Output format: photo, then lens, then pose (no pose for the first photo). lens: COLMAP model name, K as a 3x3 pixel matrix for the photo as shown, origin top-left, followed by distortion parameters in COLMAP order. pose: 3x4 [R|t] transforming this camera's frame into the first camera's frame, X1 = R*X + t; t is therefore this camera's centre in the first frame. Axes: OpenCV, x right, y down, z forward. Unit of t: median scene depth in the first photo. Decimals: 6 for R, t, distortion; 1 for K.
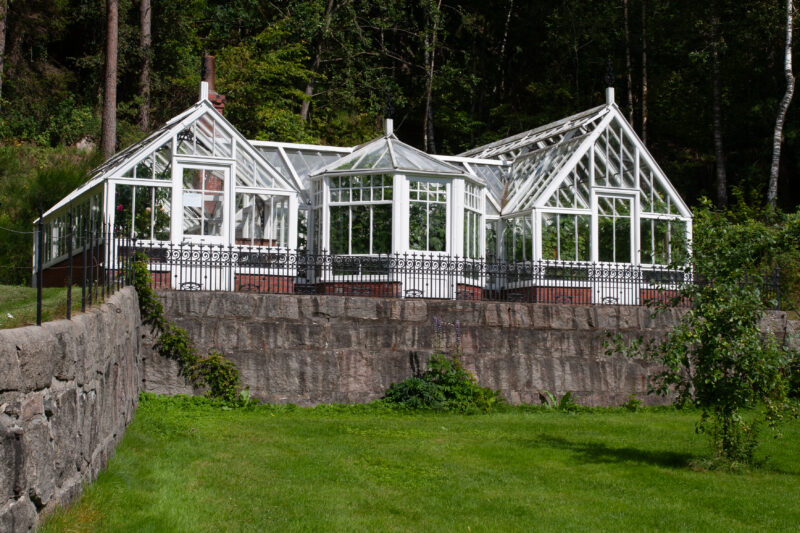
lens RADIAL K [[1430.9, 0, 400.0], [0, 1430.9, 266.5], [0, 0, 1]] dist [0.023923, 0.356114]
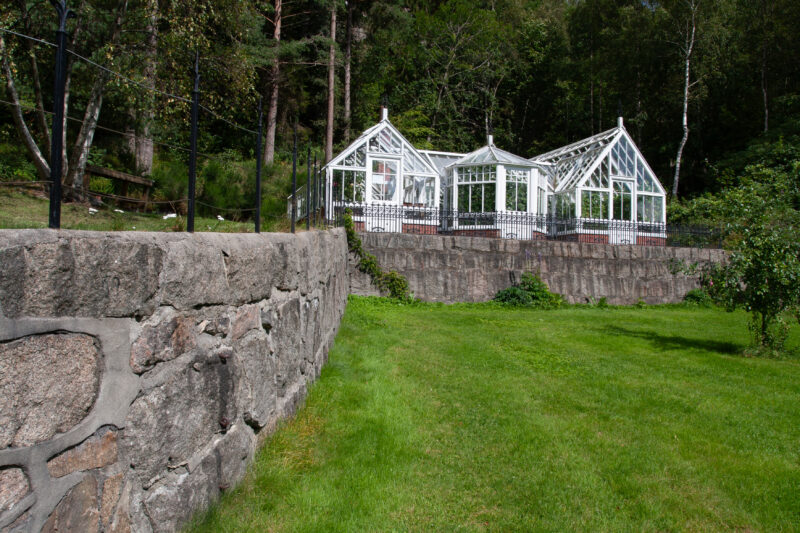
lens RADIAL K [[628.5, 0, 400.0], [0, 628.5, 266.5], [0, 0, 1]] dist [-0.059864, 0.000475]
pose [[0.996198, 0.009121, -0.086639, -0.055685], [-0.004843, 0.998764, 0.049467, 0.019266], [0.086984, -0.048860, 0.995011, 0.271729]]
